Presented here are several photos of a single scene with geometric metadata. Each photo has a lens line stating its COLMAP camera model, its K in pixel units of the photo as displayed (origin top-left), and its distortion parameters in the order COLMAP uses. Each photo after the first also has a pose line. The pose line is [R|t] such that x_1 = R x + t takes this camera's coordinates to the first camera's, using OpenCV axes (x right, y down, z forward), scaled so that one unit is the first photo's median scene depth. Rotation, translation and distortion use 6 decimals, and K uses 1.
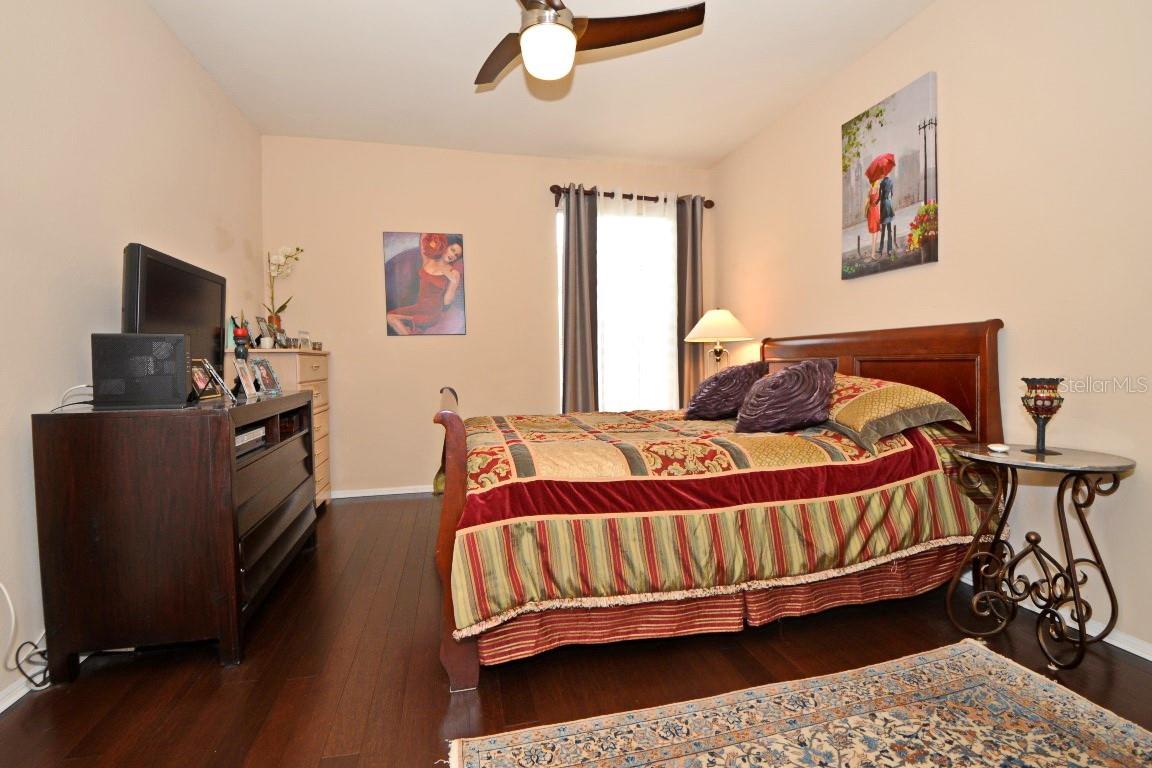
lens RADIAL K [[524.3, 0, 571.0], [0, 524.3, 372.8], [0, 0, 1]] dist [0.002311, -0.018878]
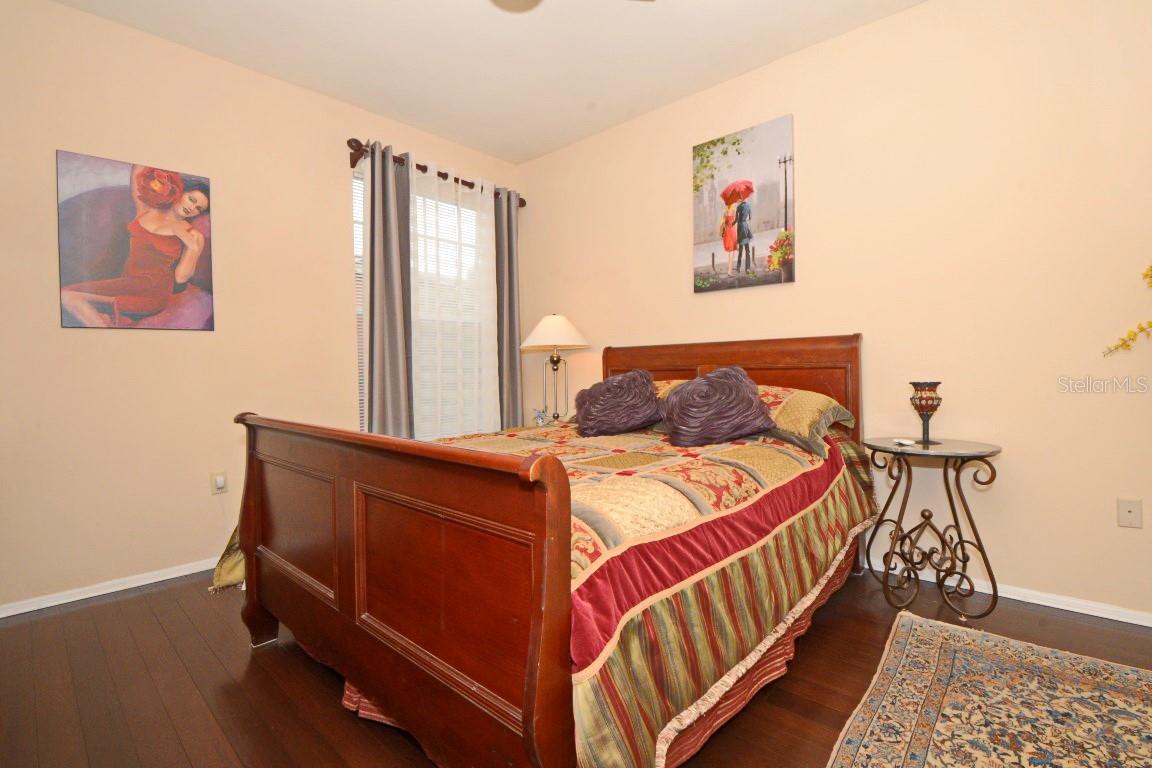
lens RADIAL K [[516.5, 0, 576.1], [0, 516.5, 377.8], [0, 0, 1]] dist [0.004276, -0.019861]
pose [[0.816604, -0.010095, 0.577110, -0.311044], [0.016665, 0.999843, -0.006091, -0.004105], [-0.576958, 0.014591, 0.816643, 0.320809]]
